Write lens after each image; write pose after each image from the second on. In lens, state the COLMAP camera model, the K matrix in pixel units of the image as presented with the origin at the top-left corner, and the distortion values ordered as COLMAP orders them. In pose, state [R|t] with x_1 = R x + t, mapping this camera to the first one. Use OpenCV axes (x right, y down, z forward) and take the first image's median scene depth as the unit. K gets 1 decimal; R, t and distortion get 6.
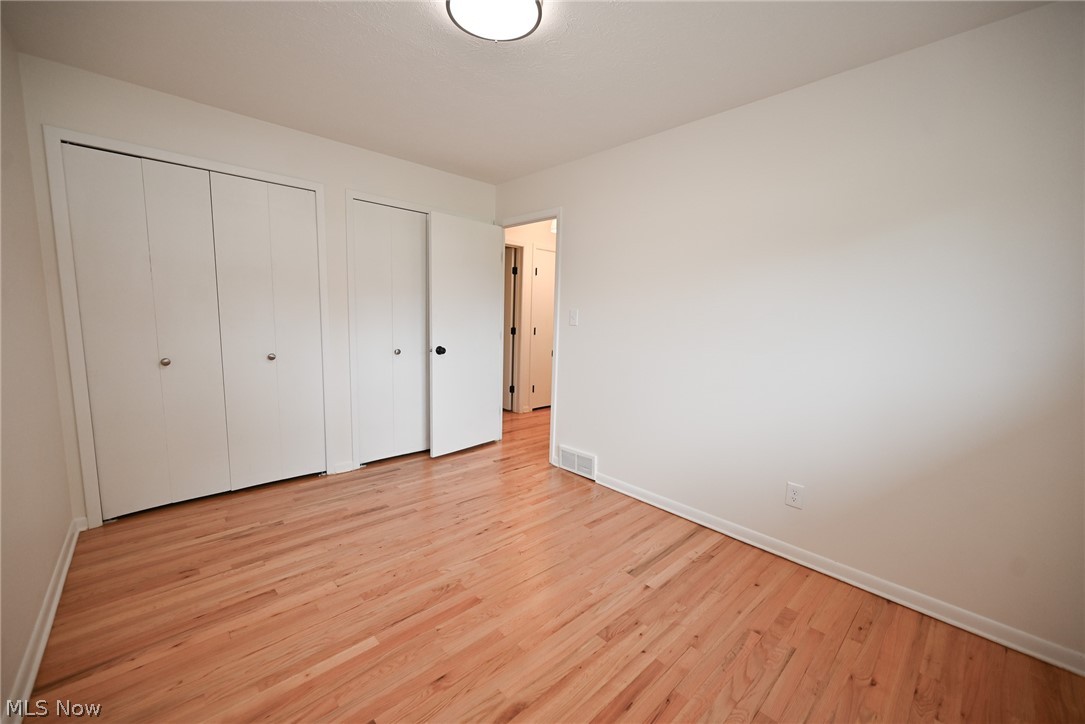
lens RADIAL K [[425.1, 0, 542.5], [0, 425.1, 362.0], [0, 0, 1]] dist [-0.000292, -0.000027]
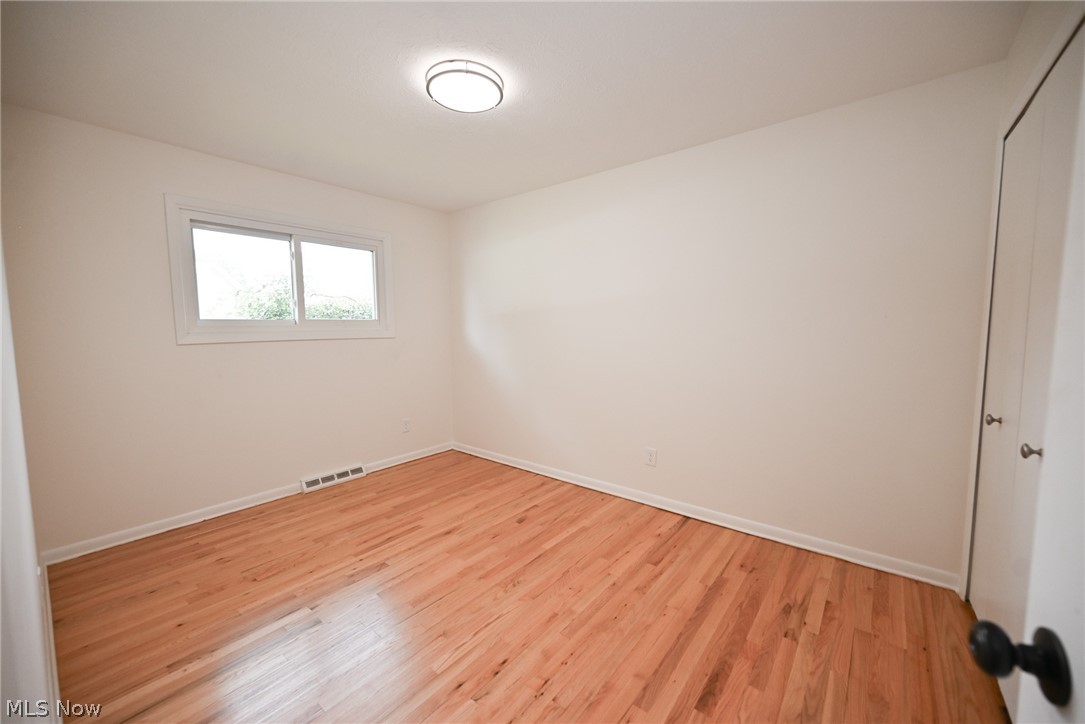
lens RADIAL K [[425.1, 0, 542.5], [0, 425.1, 362.0], [0, 0, 1]] dist [-0.000292, -0.000027]
pose [[-0.989752, -0.009527, -0.142477, -0.134643], [-0.037270, 0.980422, 0.193348, -0.240674], [0.137846, 0.196677, -0.970730, 1.950418]]
